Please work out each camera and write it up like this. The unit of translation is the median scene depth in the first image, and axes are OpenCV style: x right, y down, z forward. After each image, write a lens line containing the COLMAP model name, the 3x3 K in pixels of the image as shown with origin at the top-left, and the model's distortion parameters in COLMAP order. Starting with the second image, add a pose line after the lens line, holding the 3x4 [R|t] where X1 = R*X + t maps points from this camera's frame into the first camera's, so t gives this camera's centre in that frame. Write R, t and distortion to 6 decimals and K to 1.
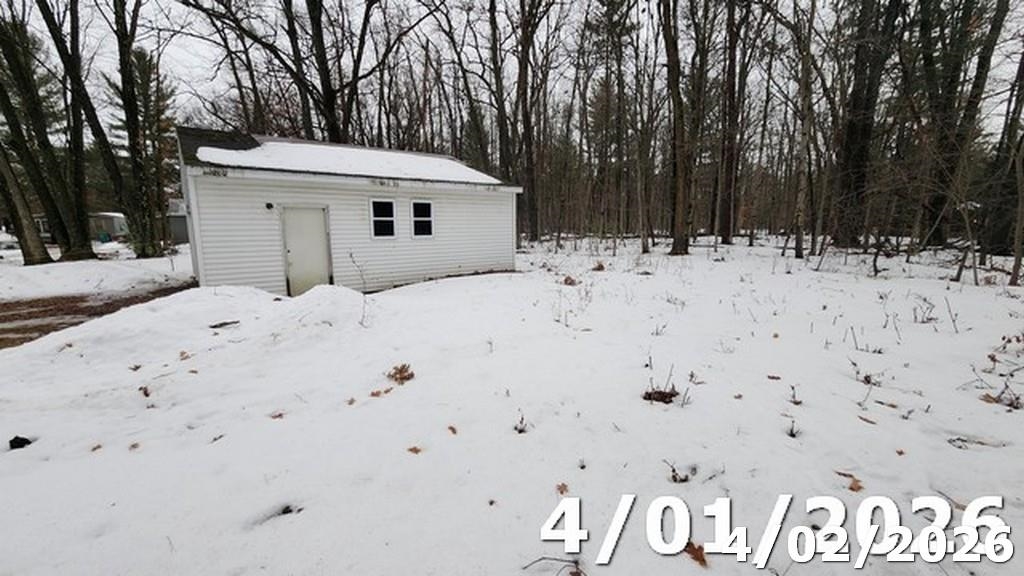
lens RADIAL K [[428.7, 0, 516.9], [0, 428.7, 292.1], [0, 0, 1]] dist [0.001046, -0.000066]
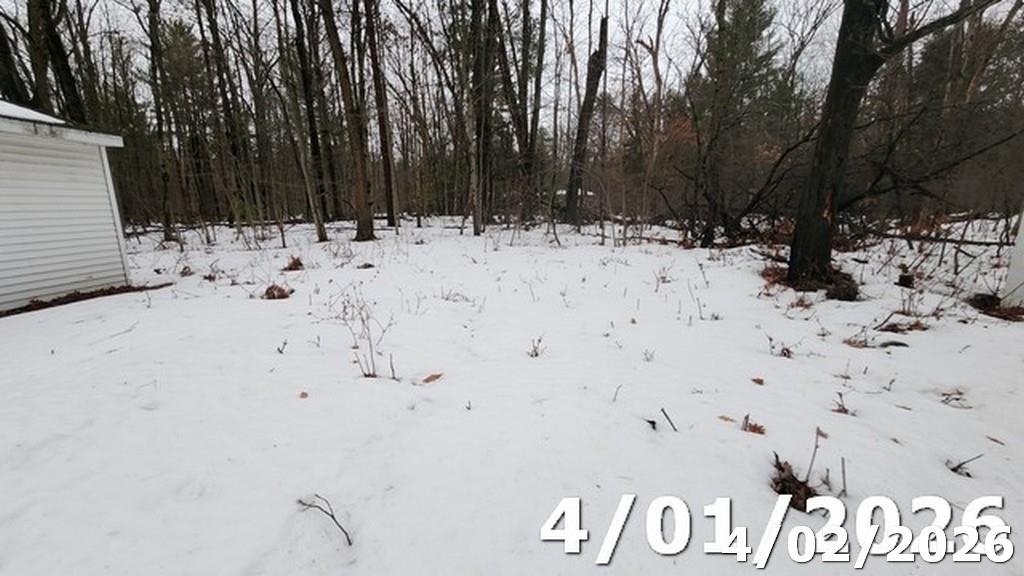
lens RADIAL K [[409.8, 0, 512.0], [0, 409.8, 288.0], [0, 0, 1]] dist [0.000385, 0.000062]
pose [[0.656531, -0.154931, 0.738216, -0.078193], [0.131860, 0.987182, 0.089913, -0.033571], [-0.742684, 0.038311, 0.668545, 0.281970]]
